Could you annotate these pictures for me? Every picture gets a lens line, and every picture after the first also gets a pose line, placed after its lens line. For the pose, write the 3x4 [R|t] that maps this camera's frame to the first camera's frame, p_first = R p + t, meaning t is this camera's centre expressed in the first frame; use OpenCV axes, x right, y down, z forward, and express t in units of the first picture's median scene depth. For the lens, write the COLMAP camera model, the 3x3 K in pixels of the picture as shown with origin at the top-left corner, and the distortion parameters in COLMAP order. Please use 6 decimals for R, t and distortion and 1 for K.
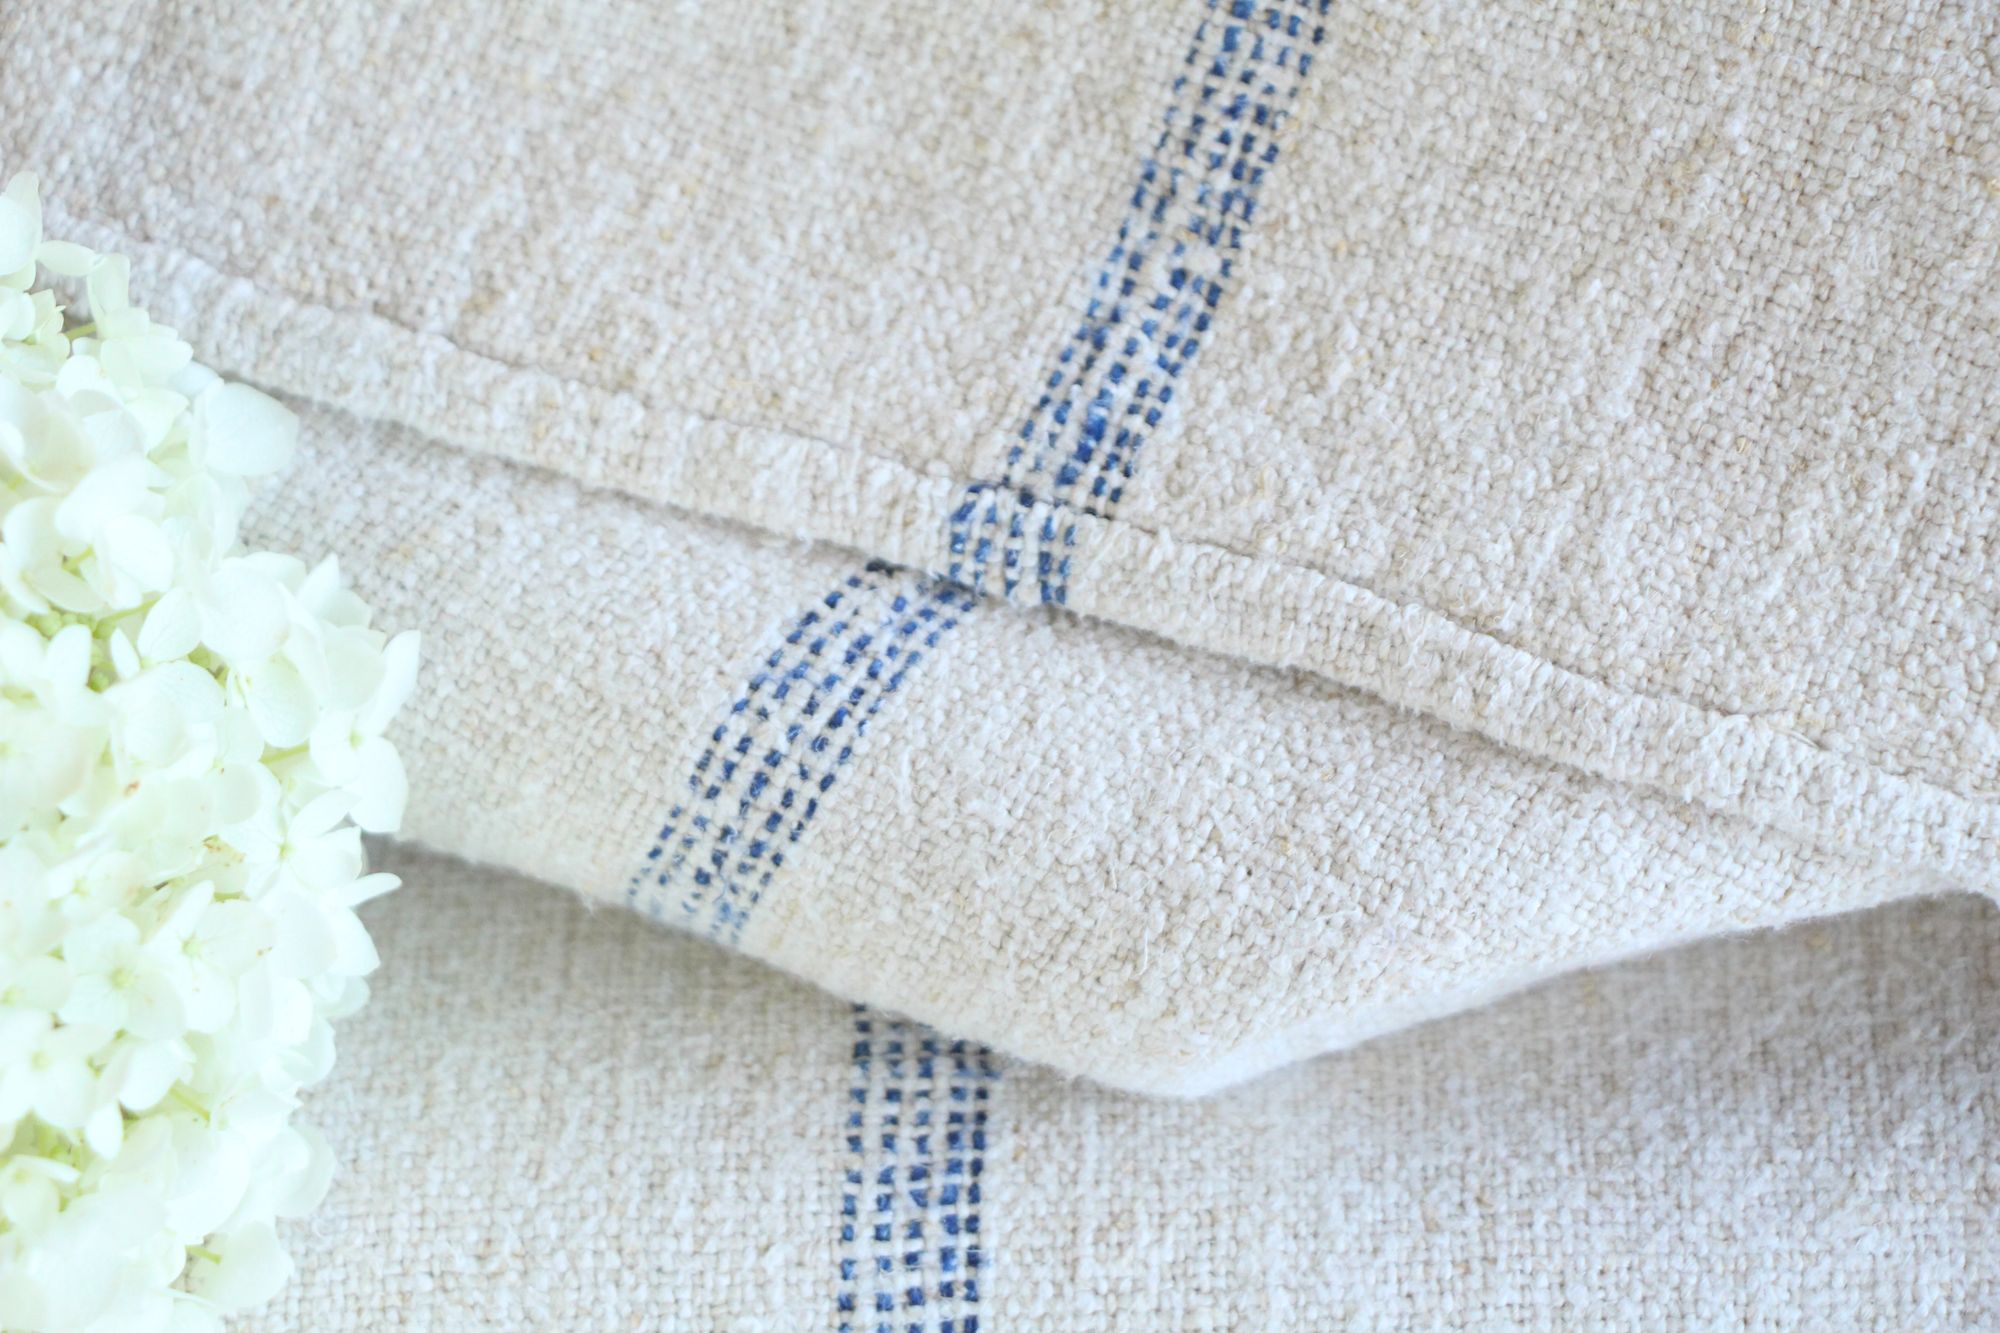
lens RADIAL K [[5998.0, 0, 947.6], [0, 5998.0, 711.2], [0, 0, 1]] dist [0.225118, 0.702657]
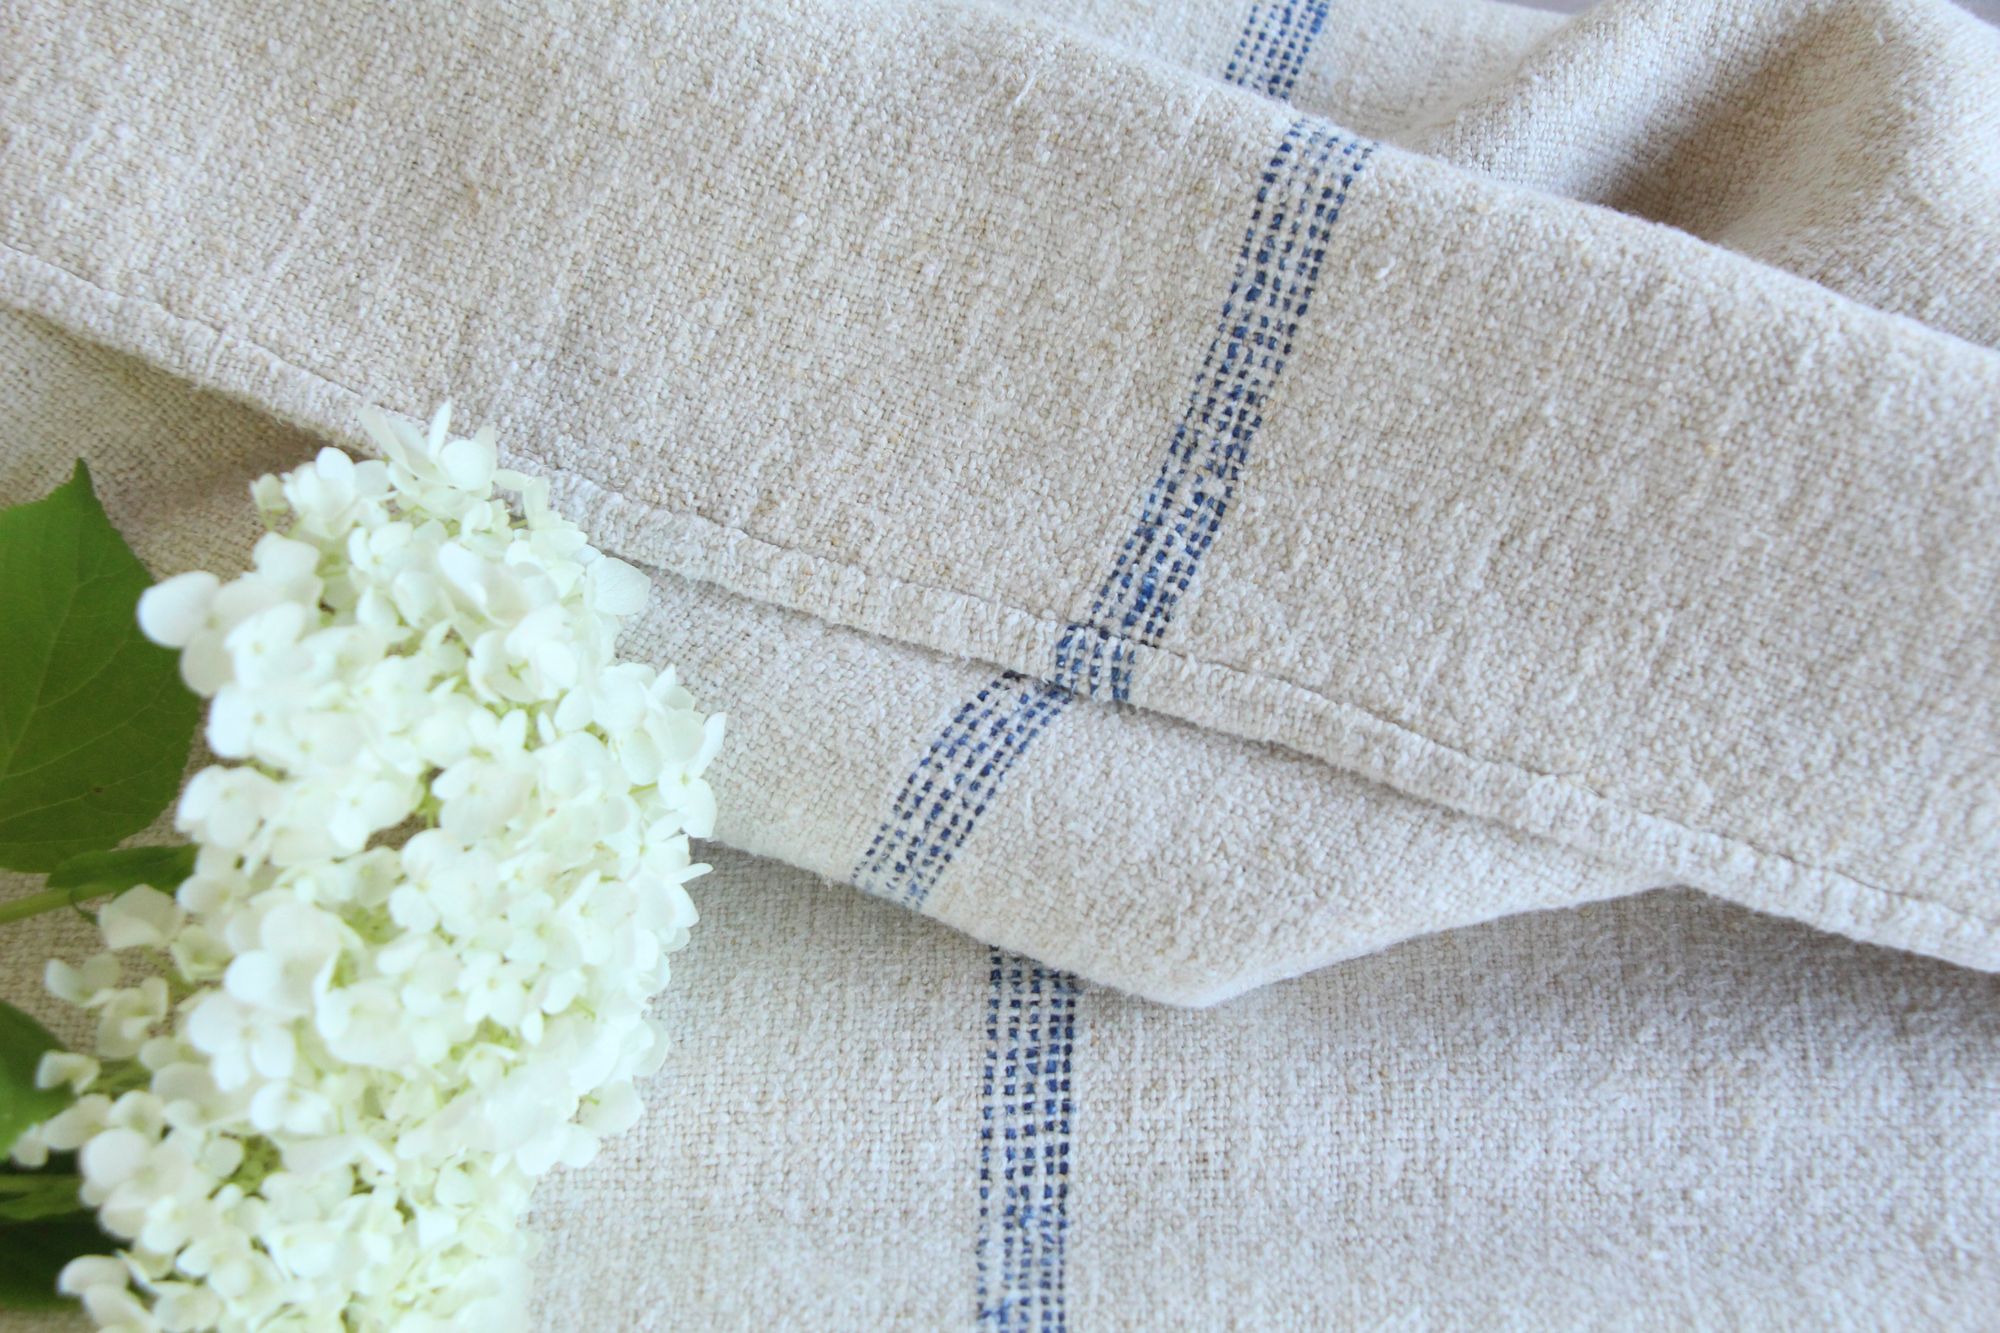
lens RADIAL K [[3373.1, 0, 957.6], [0, 3373.1, 690.3], [0, 0, 1]] dist [0.047678, 0.294615]
pose [[0.999939, 0.010771, 0.002623, -0.028285], [-0.010750, 0.999912, -0.007784, -0.012918], [-0.002706, 0.007755, 0.999966, 0.097042]]
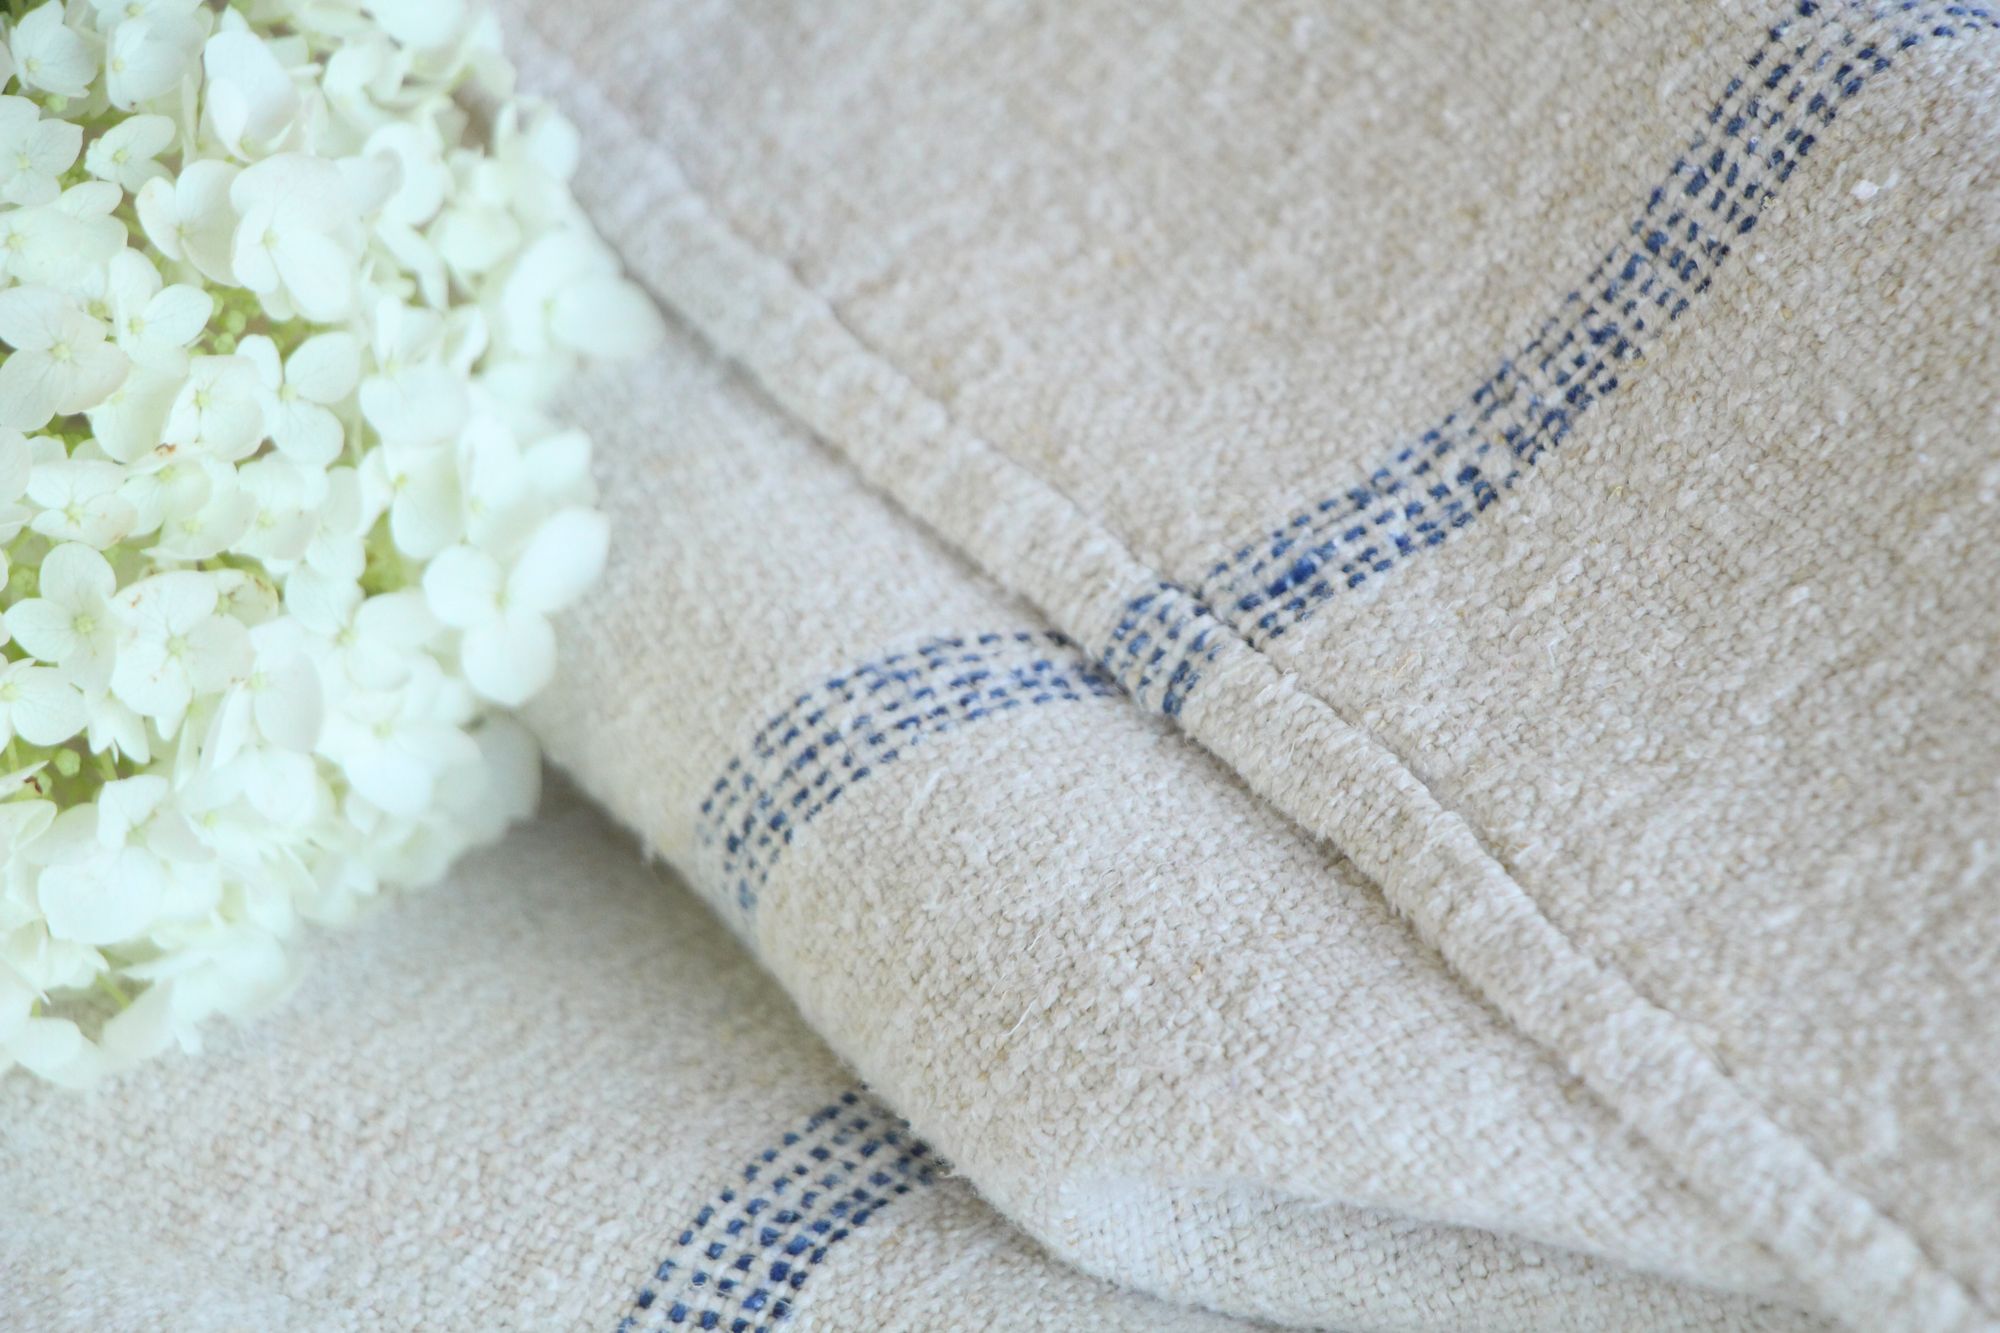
lens RADIAL K [[9888.0, 0, 995.1], [0, 9888.0, 815.0], [0, 0, 1]] dist [0.838470, 5.623256]
pose [[0.812902, 0.342721, -0.470884, 0.720647], [-0.458671, 0.874987, -0.154981, 0.245079], [0.358902, 0.341966, 0.868475, -0.333738]]
